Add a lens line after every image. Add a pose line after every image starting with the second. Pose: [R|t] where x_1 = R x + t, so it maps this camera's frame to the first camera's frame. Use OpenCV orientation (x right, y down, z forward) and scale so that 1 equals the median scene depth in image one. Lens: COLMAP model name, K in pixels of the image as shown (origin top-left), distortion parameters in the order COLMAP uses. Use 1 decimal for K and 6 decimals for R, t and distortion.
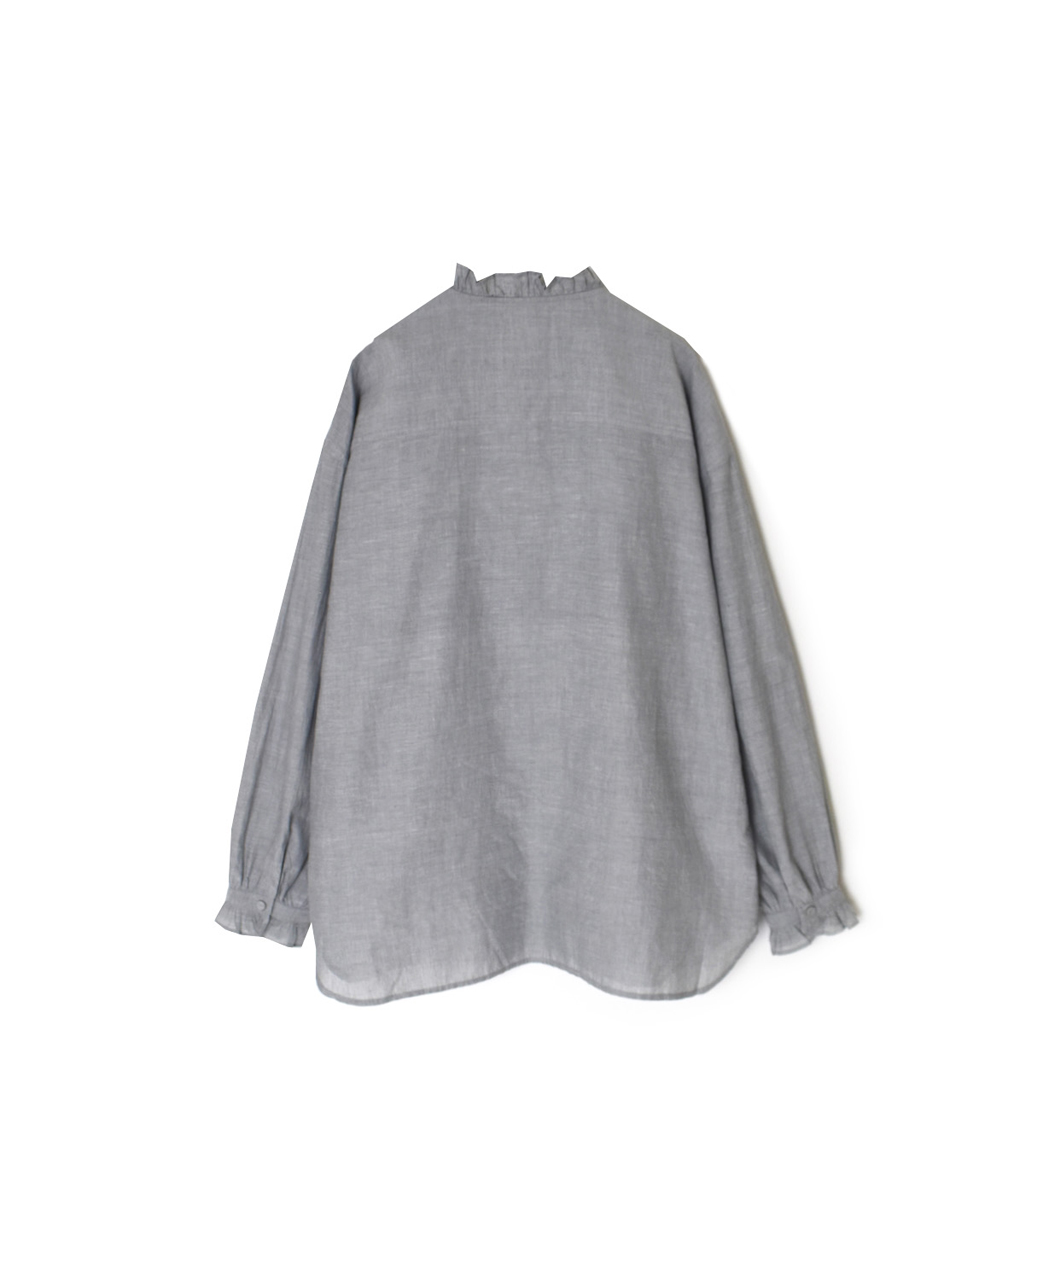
lens RADIAL K [[1686.1, 0, 524.5], [0, 1686.1, 640.0], [0, 0, 1]] dist [0.008180, -0.003903]
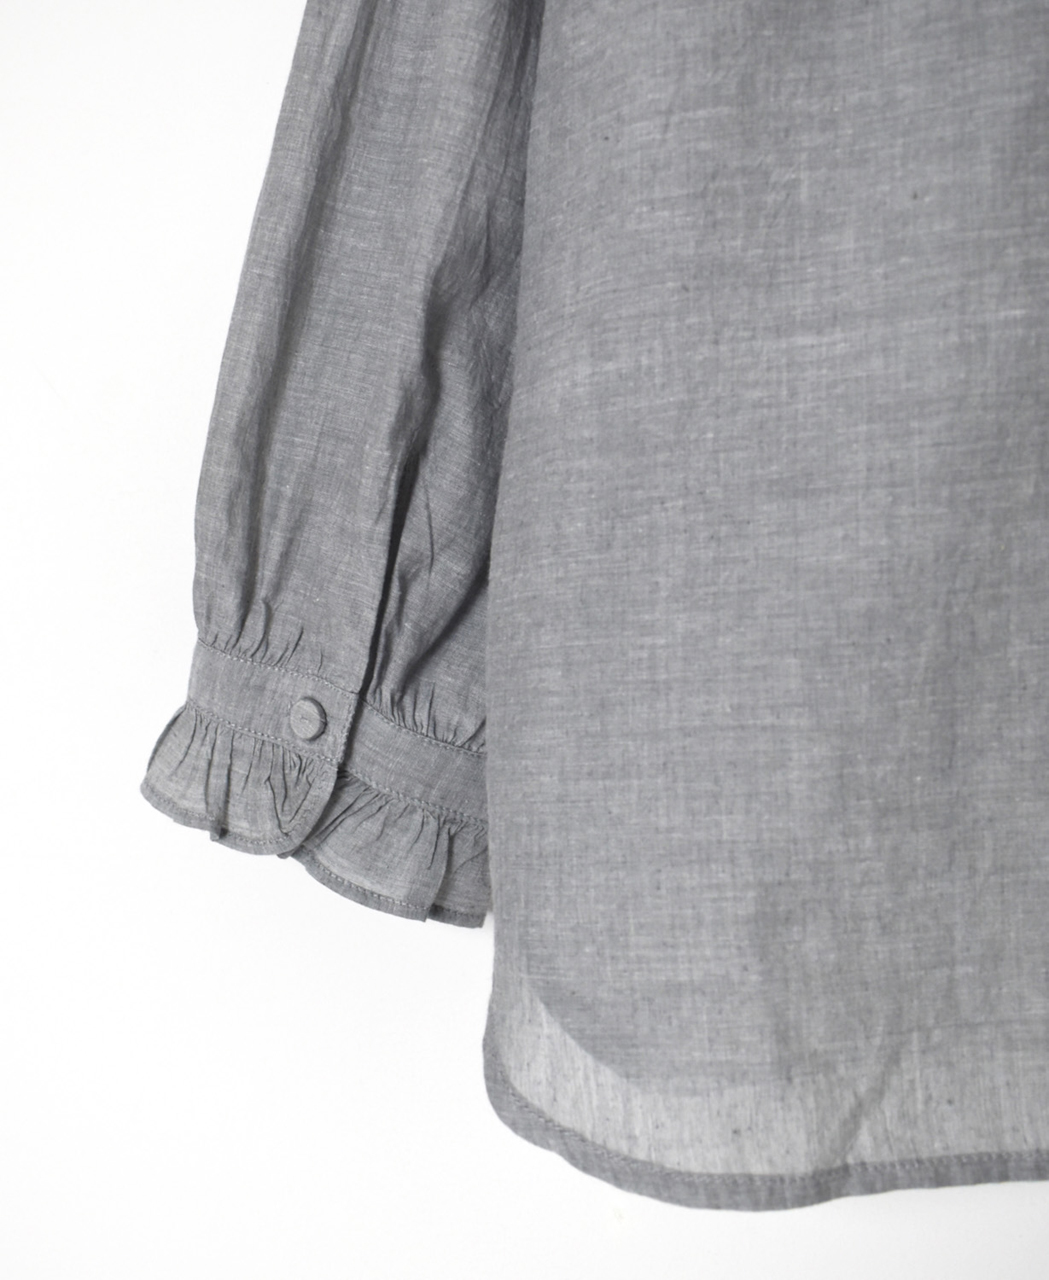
lens RADIAL K [[1619.8, 0, 524.5], [0, 1619.8, 640.0], [0, 0, 1]] dist [-0.159000, 0.005926]
pose [[0.963531, 0.042922, -0.264132, -0.068336], [-0.072767, 0.991884, -0.104265, 0.170706], [0.257513, 0.119683, 0.958834, 0.802750]]
